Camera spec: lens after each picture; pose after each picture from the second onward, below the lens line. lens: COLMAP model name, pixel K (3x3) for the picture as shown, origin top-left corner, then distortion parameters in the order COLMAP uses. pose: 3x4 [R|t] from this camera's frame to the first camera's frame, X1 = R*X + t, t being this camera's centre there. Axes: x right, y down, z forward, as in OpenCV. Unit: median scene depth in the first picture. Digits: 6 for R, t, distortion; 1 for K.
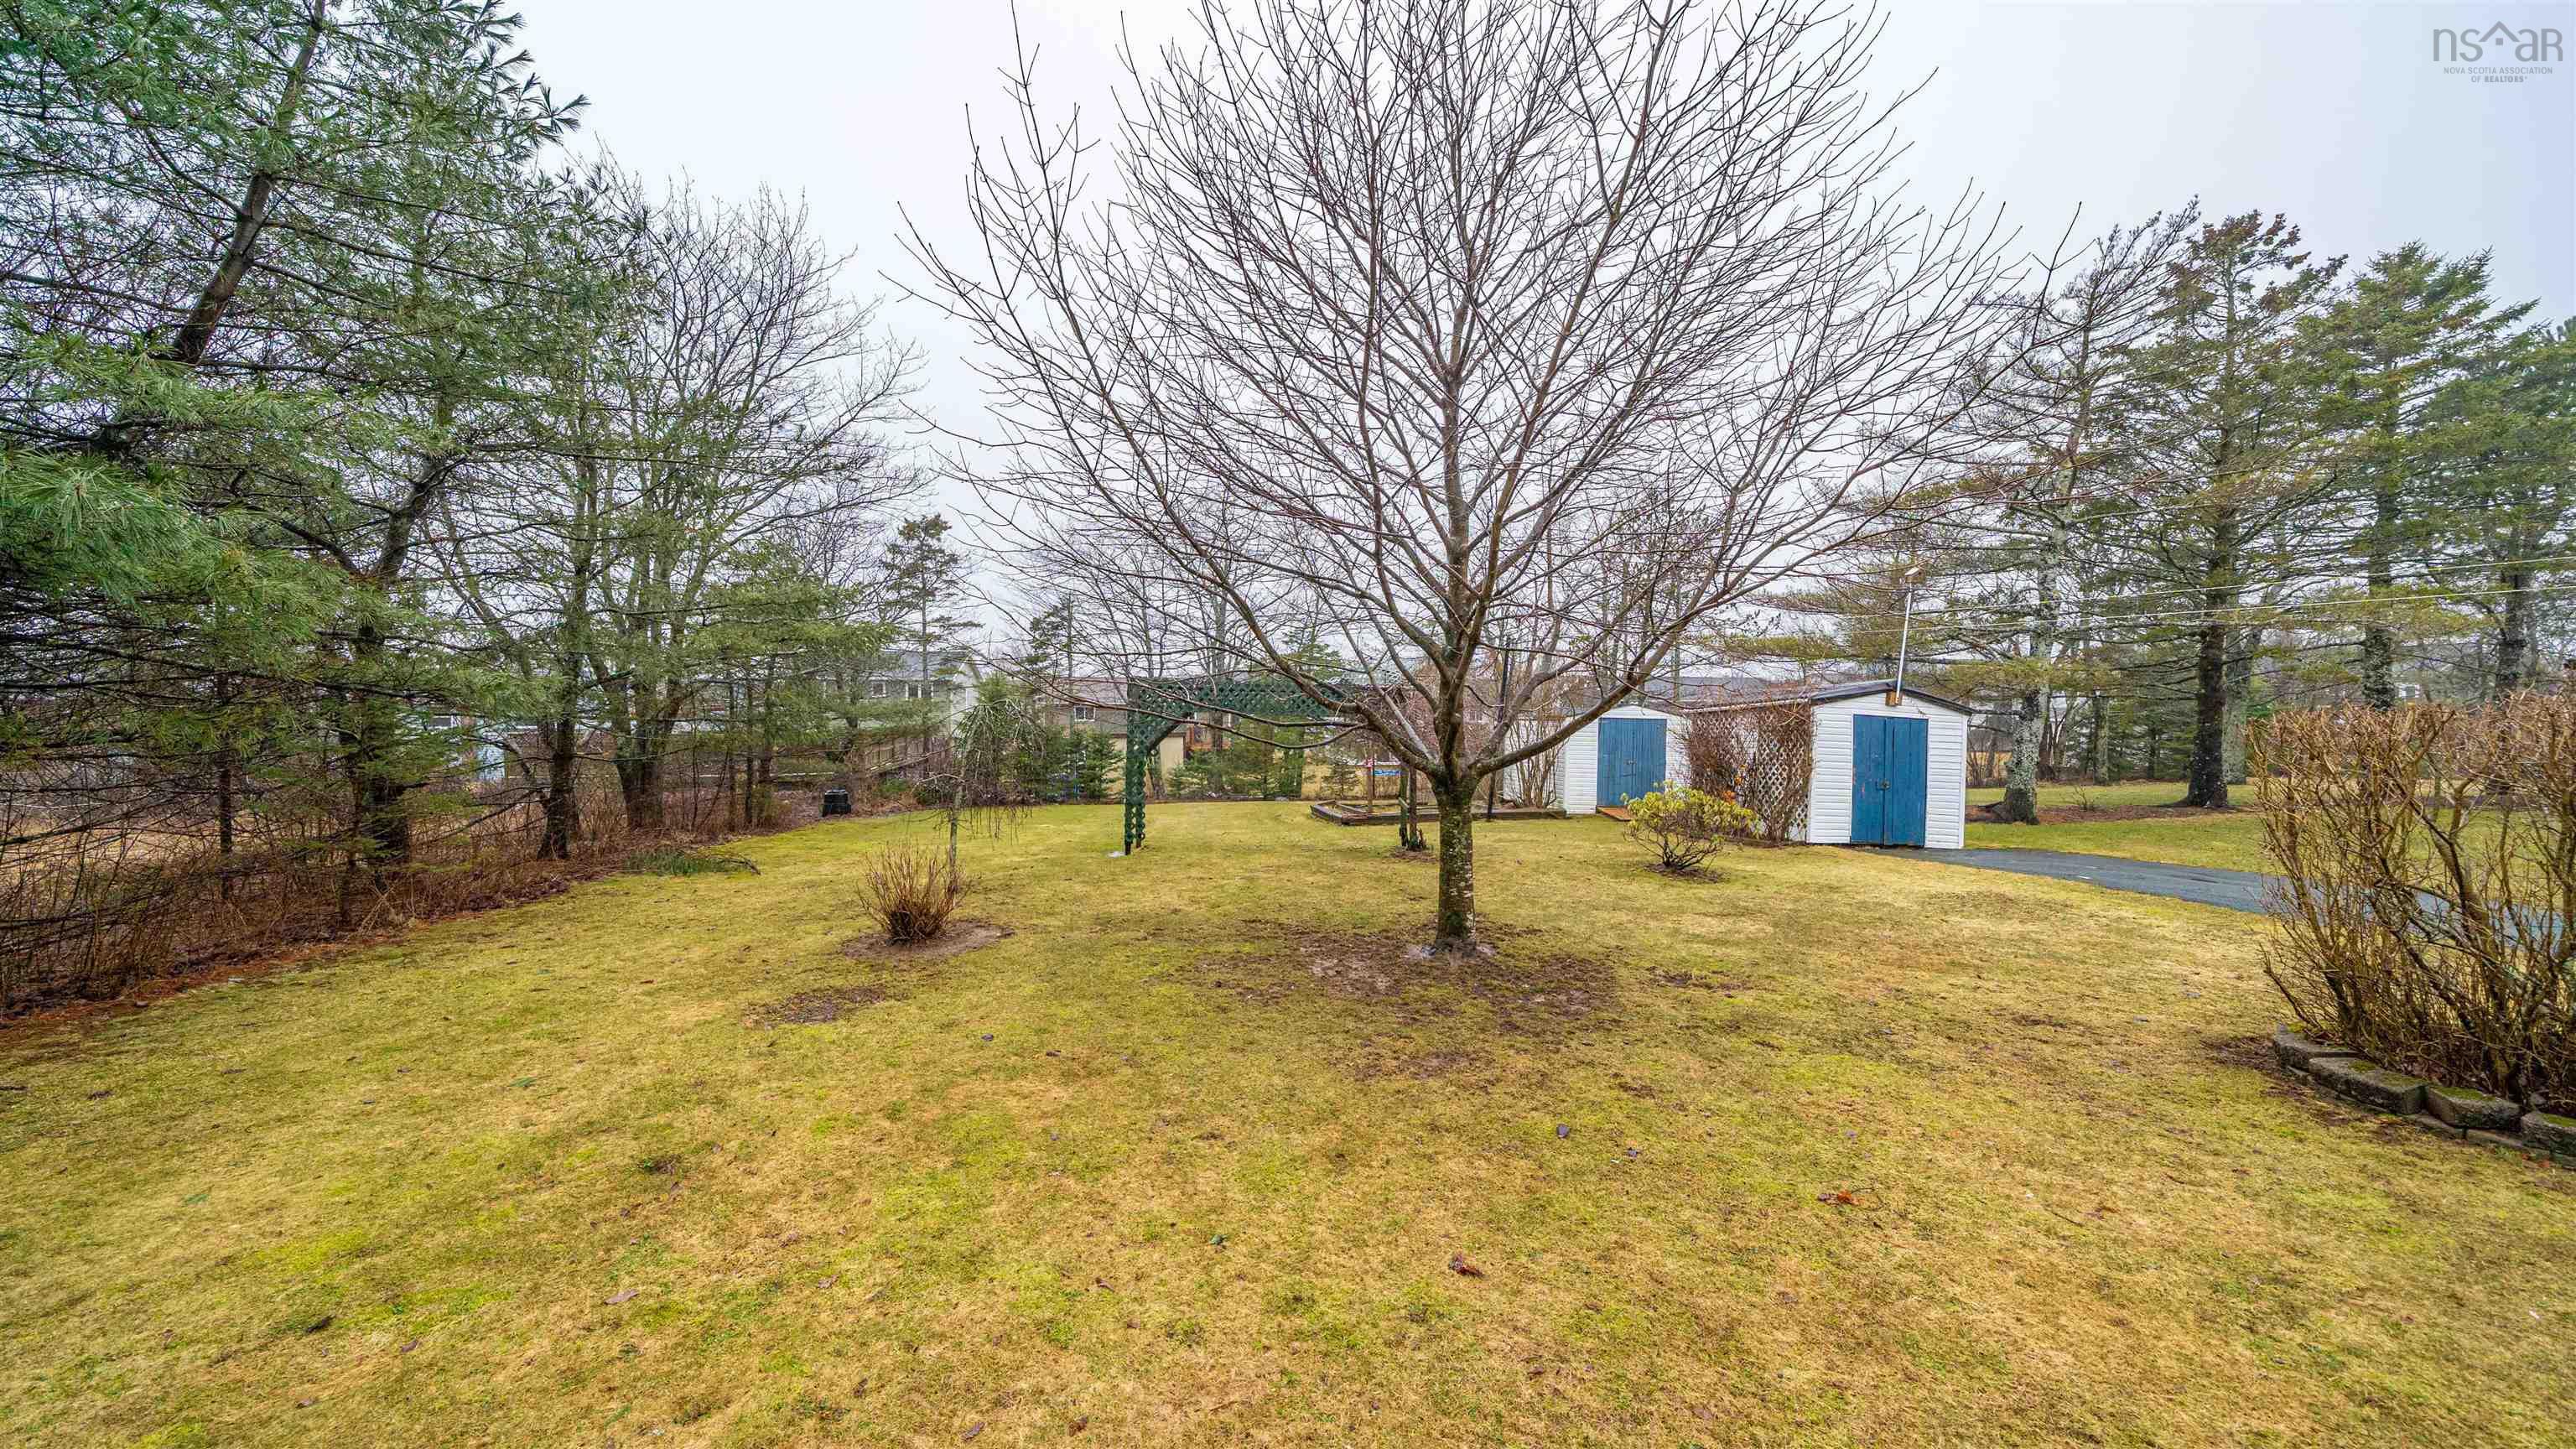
lens RADIAL K [[877.6, 0, 1289.2], [0, 877.6, 729.1], [0, 0, 1]] dist [-0.010356, -0.000113]
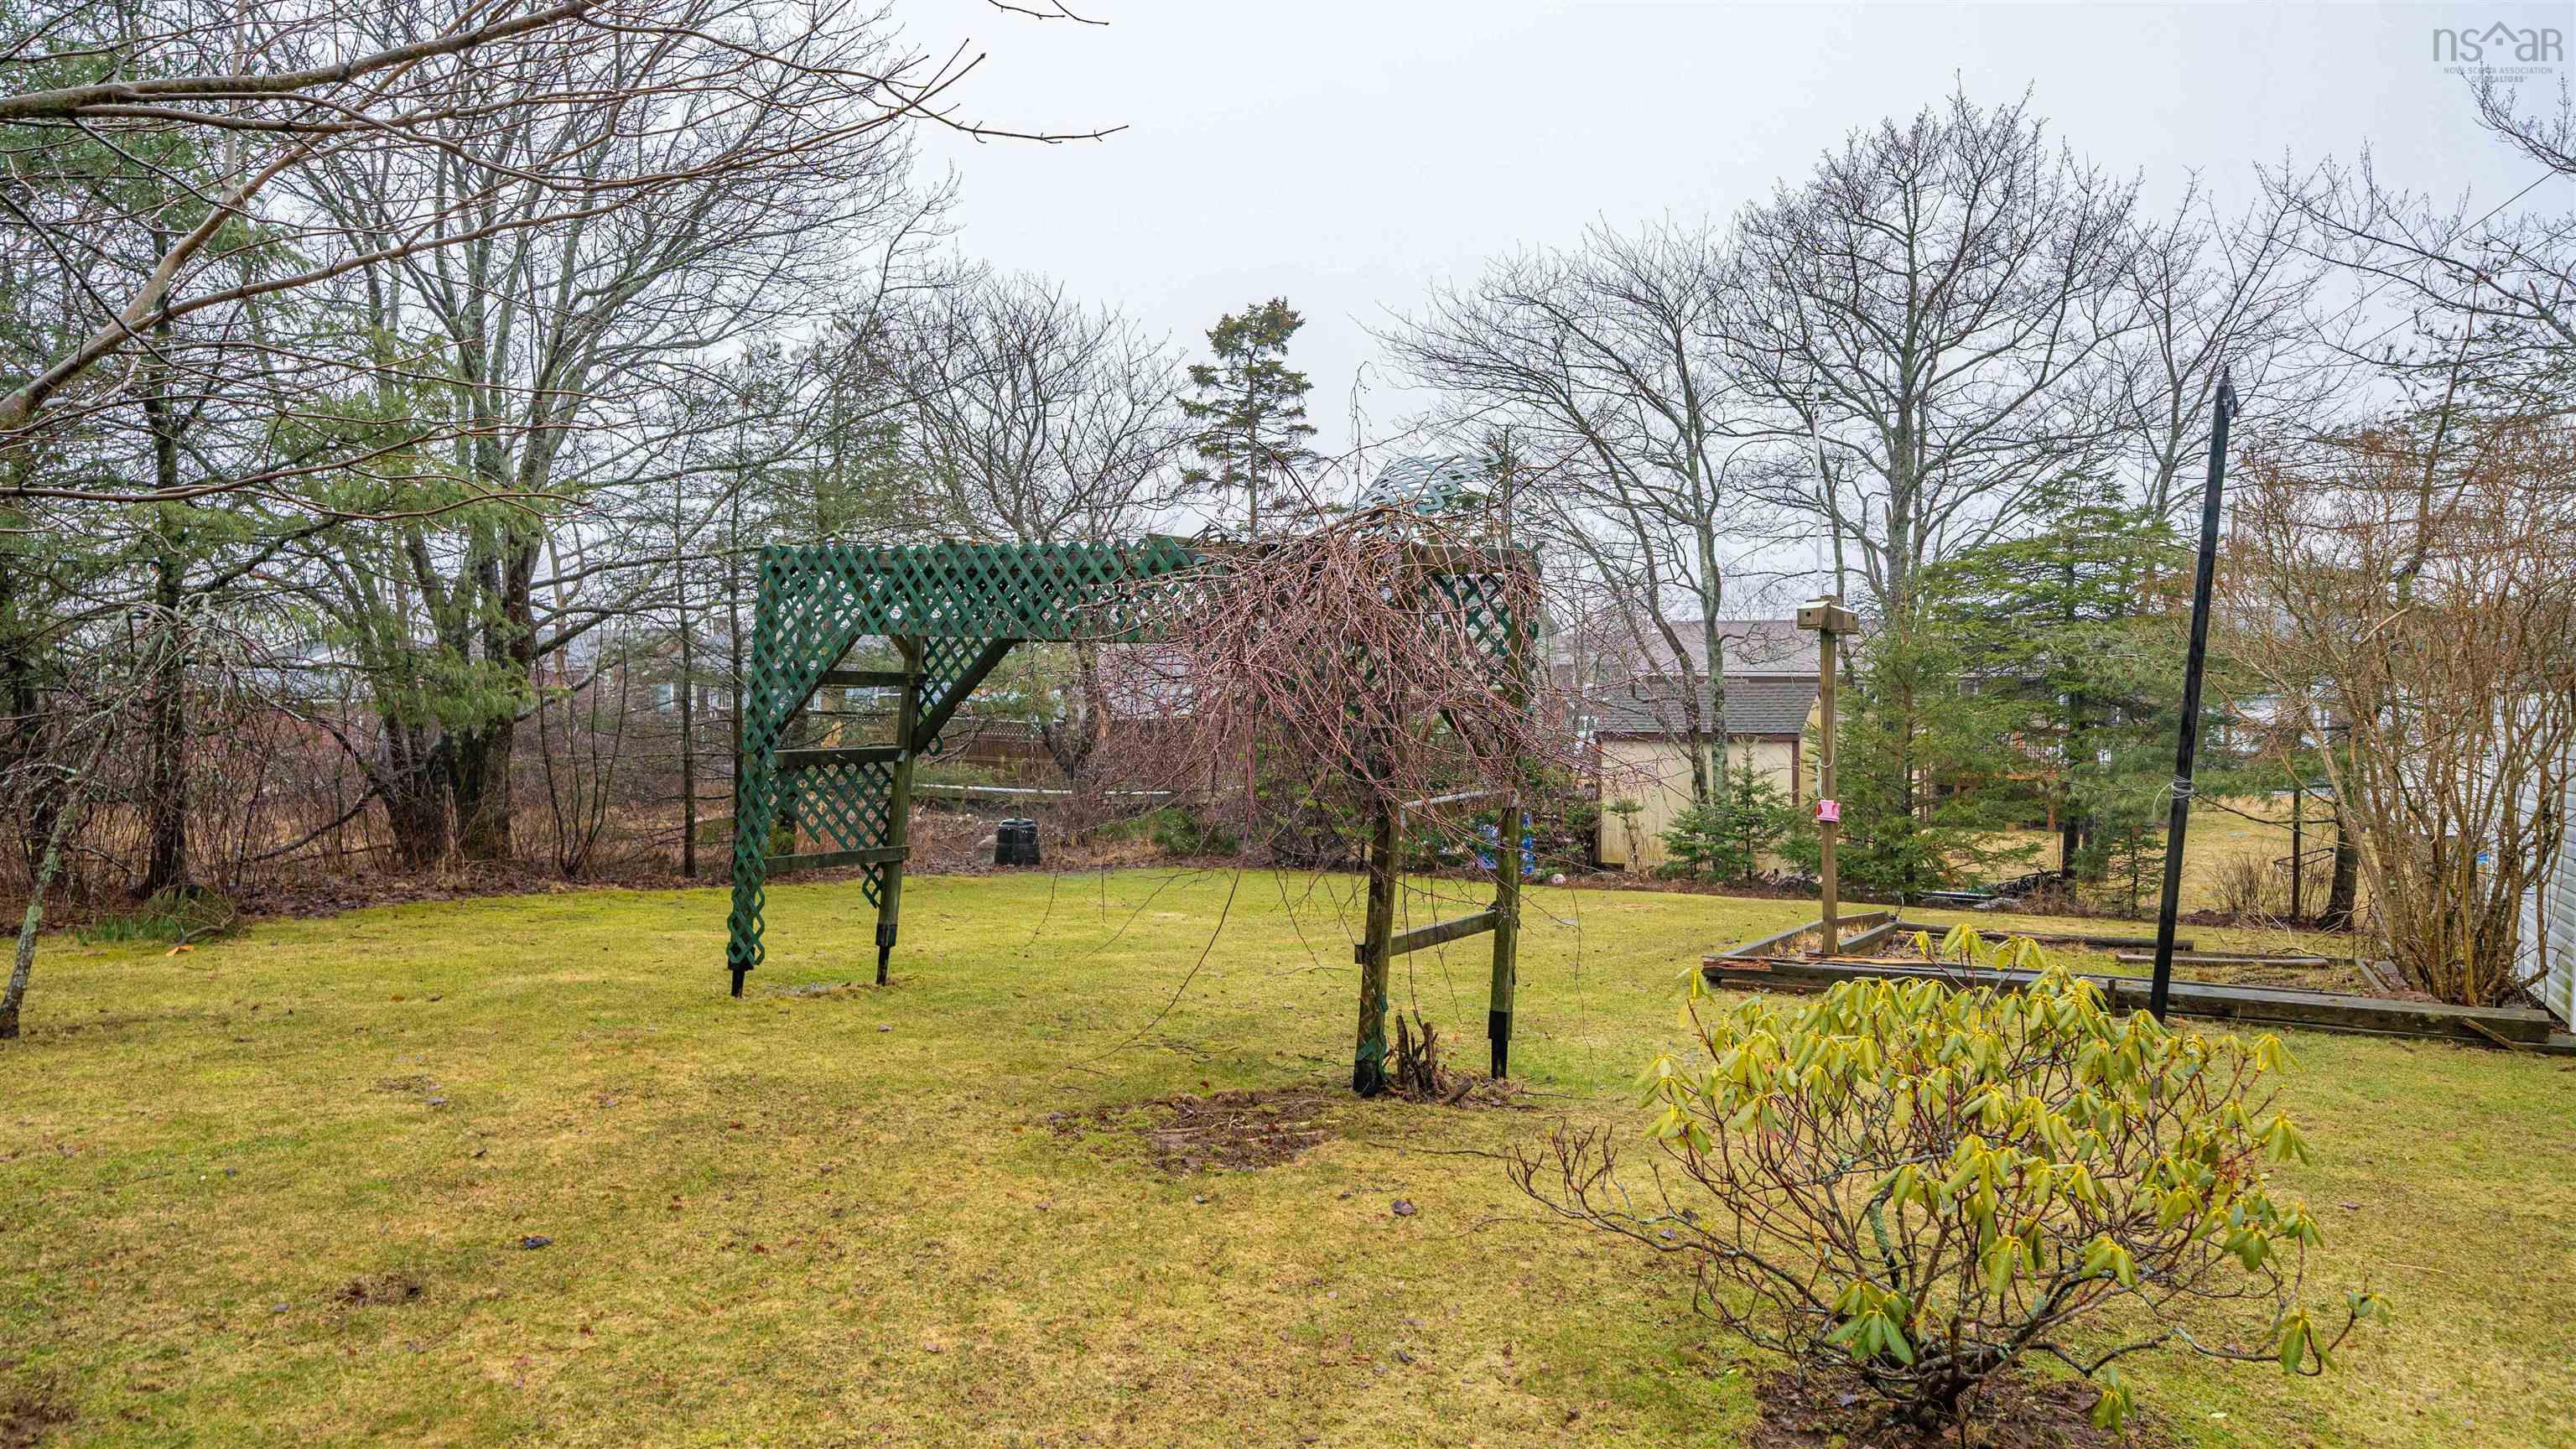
lens RADIAL K [[1660.6, 0, 1276.8], [0, 1660.6, 715.7], [0, 0, 1]] dist [0.005240, 0.002573]
pose [[0.808809, 0.011974, -0.587950, 0.368017], [-0.017994, 0.999828, -0.004391, 0.010962], [0.587796, 0.014131, 0.808886, 0.422211]]
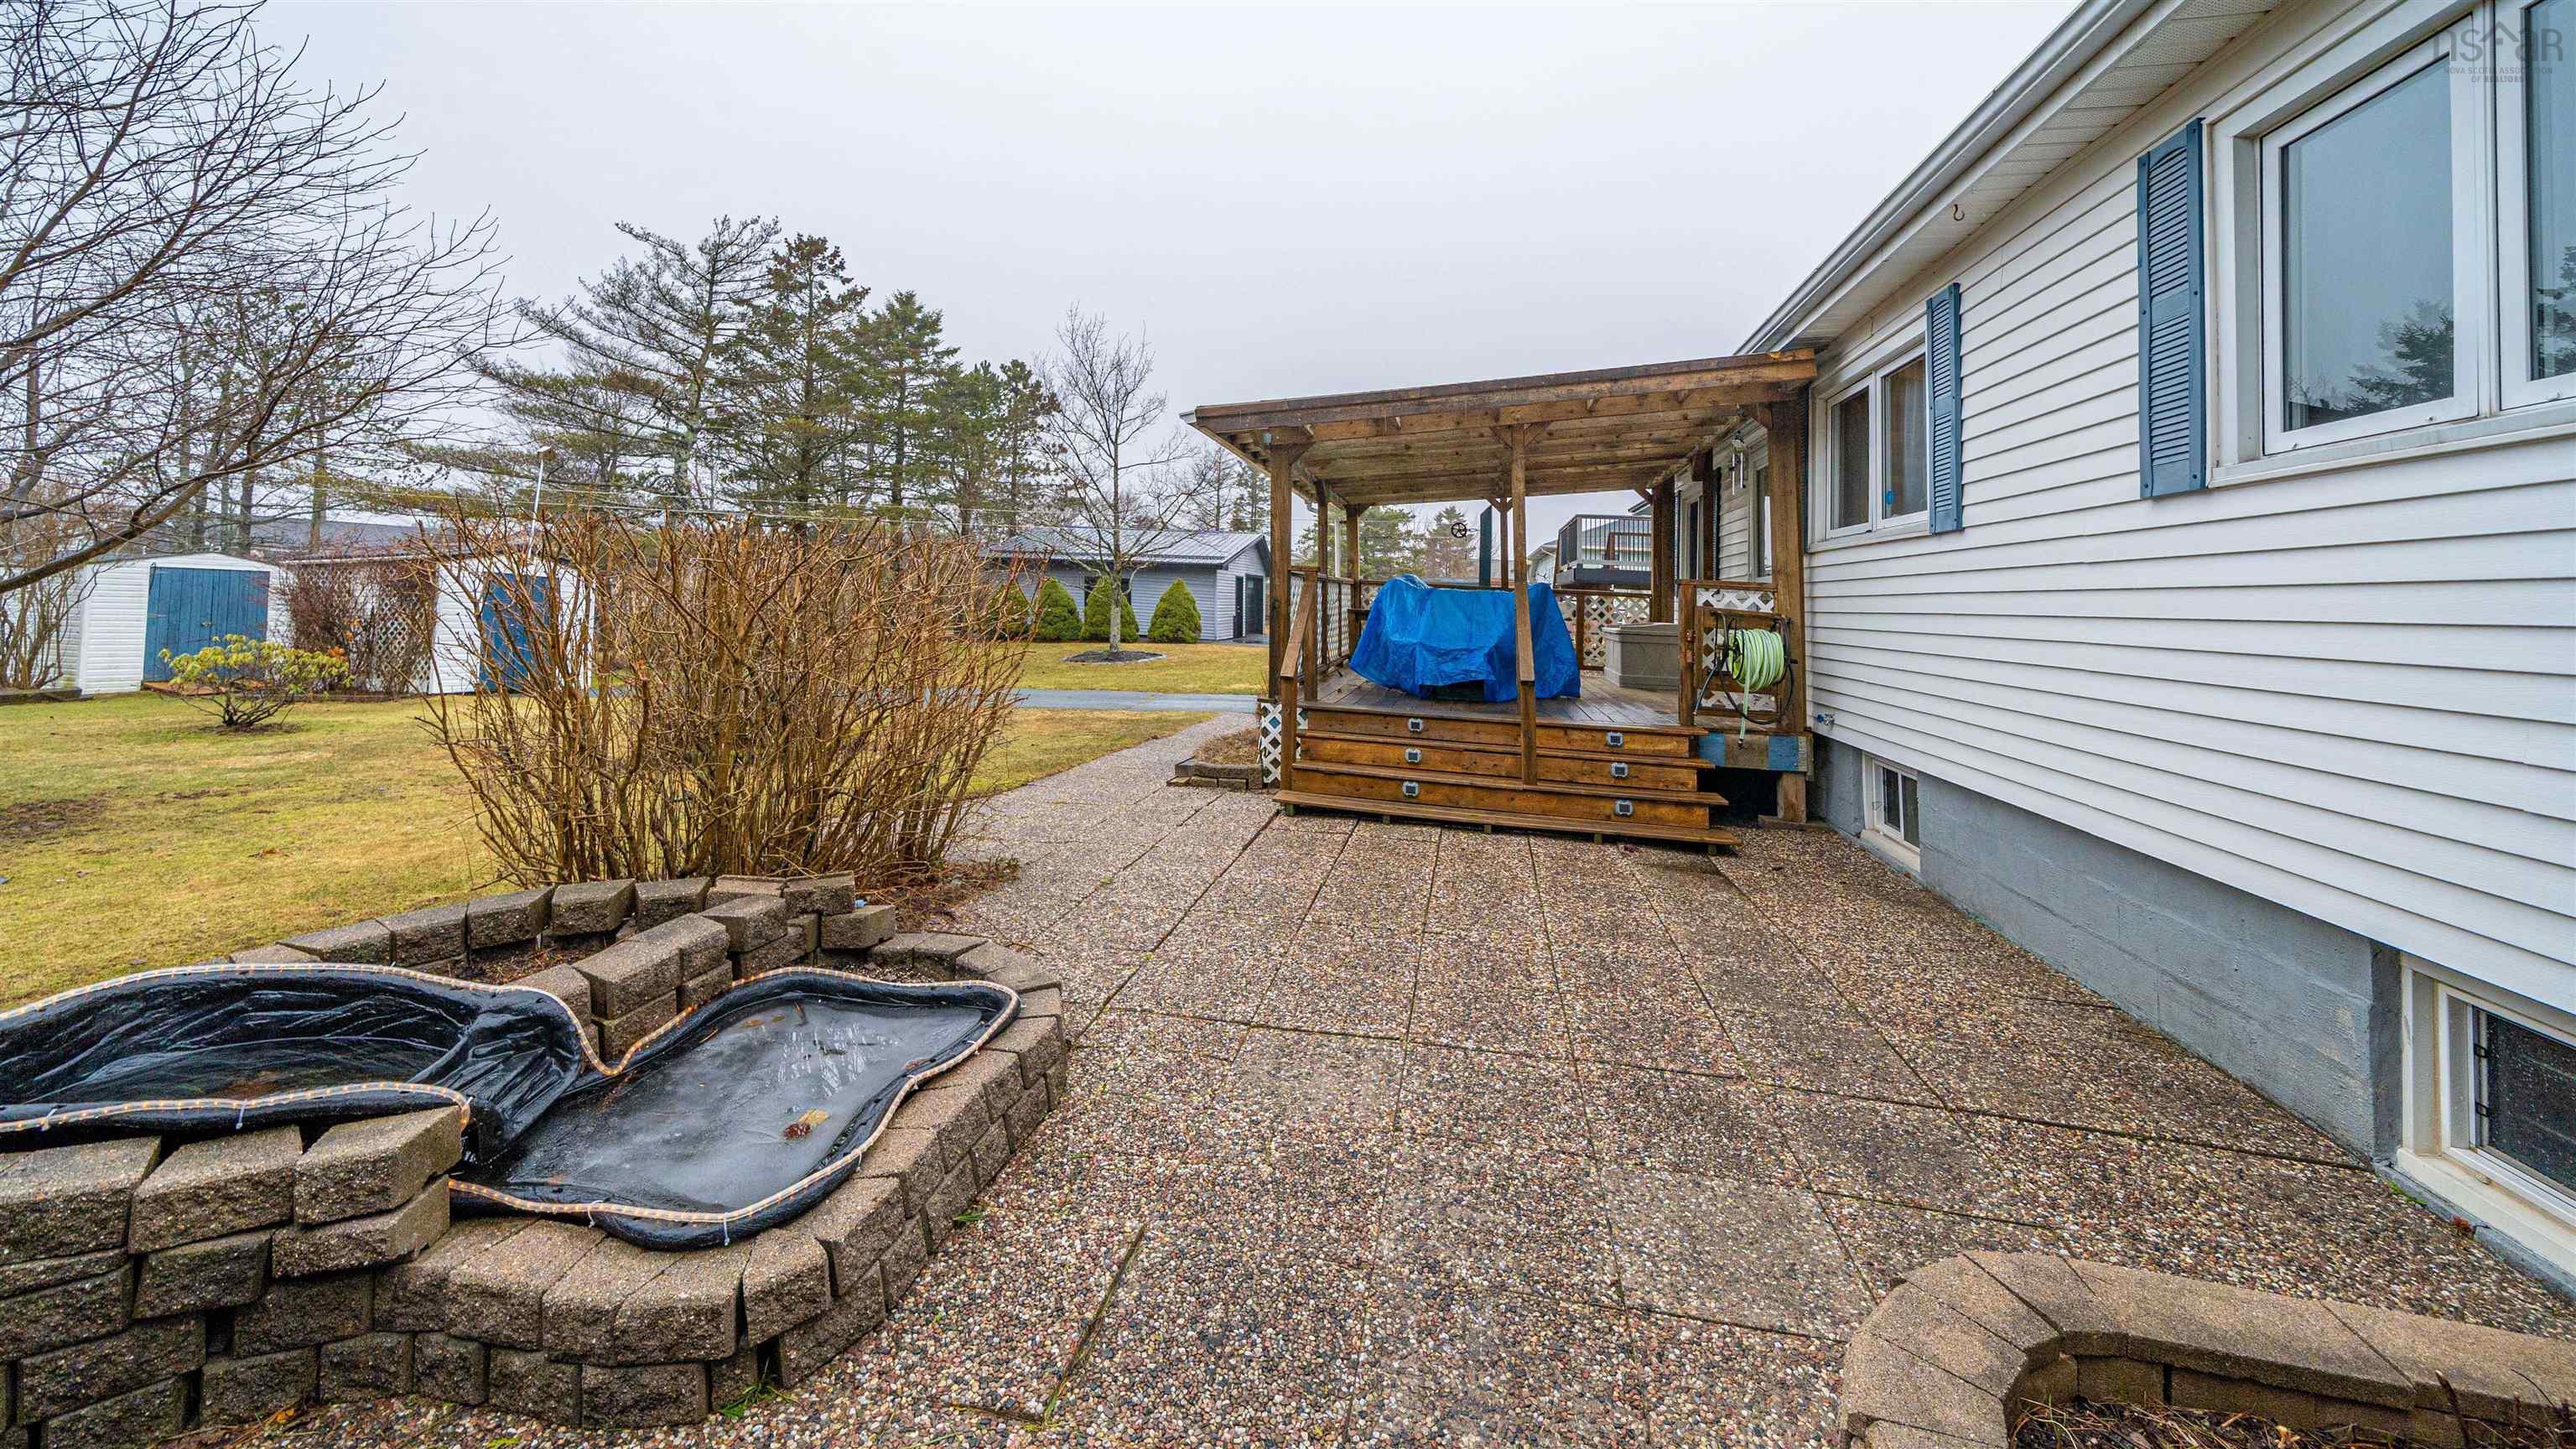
lens RADIAL K [[947.2, 0, 1278.0], [0, 947.2, 579.1], [0, 0, 1]] dist [-0.010634, -0.000149]
pose [[0.362643, 0.031042, 0.931411, -0.070269], [-0.013300, 0.999516, -0.028134, 0.010485], [-0.931833, -0.002185, 0.362881, -0.296710]]
